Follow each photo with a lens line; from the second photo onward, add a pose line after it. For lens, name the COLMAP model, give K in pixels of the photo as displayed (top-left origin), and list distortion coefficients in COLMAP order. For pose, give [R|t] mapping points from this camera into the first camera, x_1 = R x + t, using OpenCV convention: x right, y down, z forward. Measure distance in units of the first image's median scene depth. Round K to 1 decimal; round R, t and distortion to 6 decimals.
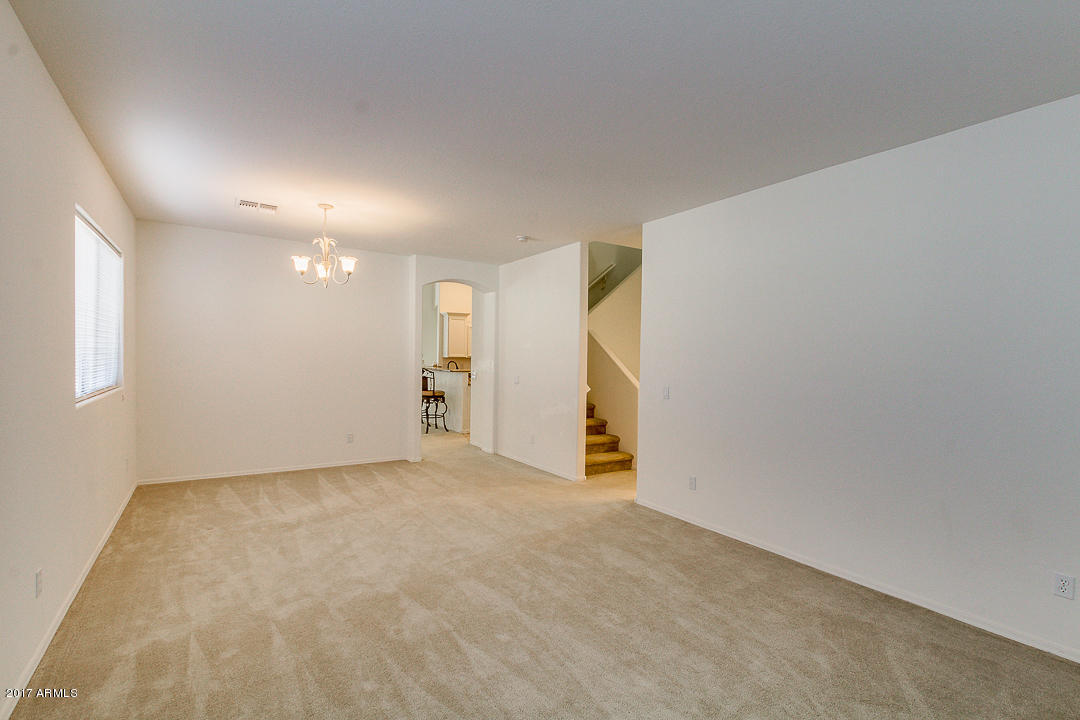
lens RADIAL K [[489.5, 0, 539.2], [0, 489.5, 366.0], [0, 0, 1]] dist [0.000643, -0.000397]
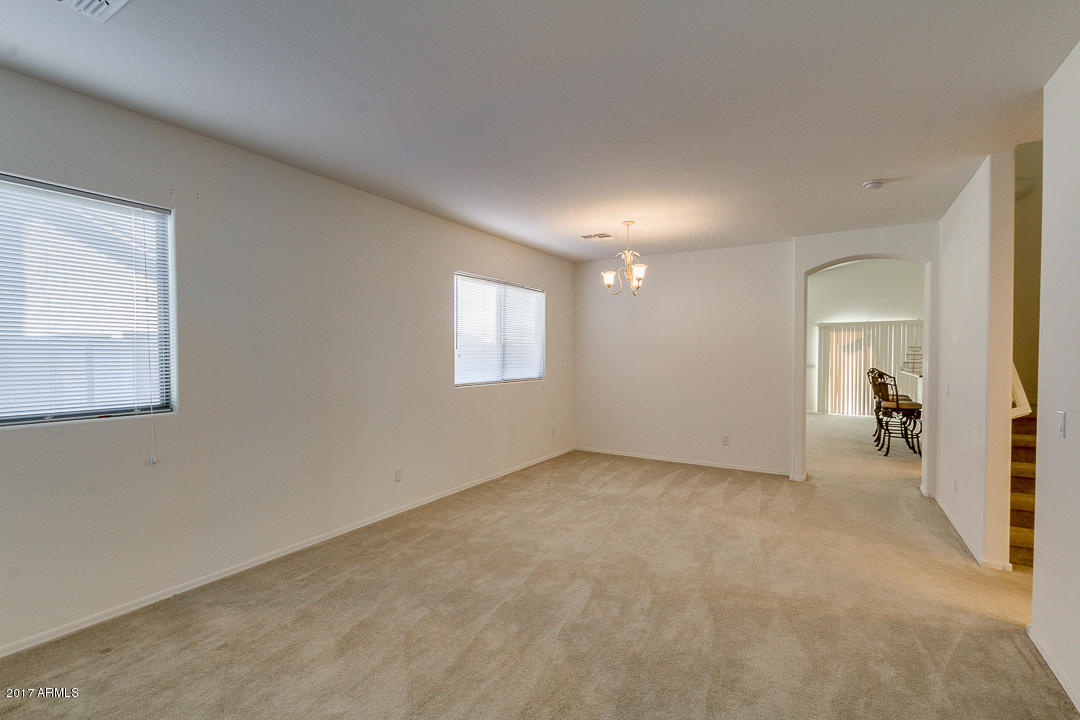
lens RADIAL K [[489.5, 0, 534.8], [0, 489.5, 364.8], [0, 0, 1]] dist [0.000643, -0.000397]
pose [[0.419098, 0.001312, -0.907940, 0.486710], [-0.011558, 0.999926, -0.003891, 0.004883], [0.907867, 0.012125, 0.419082, 0.338302]]
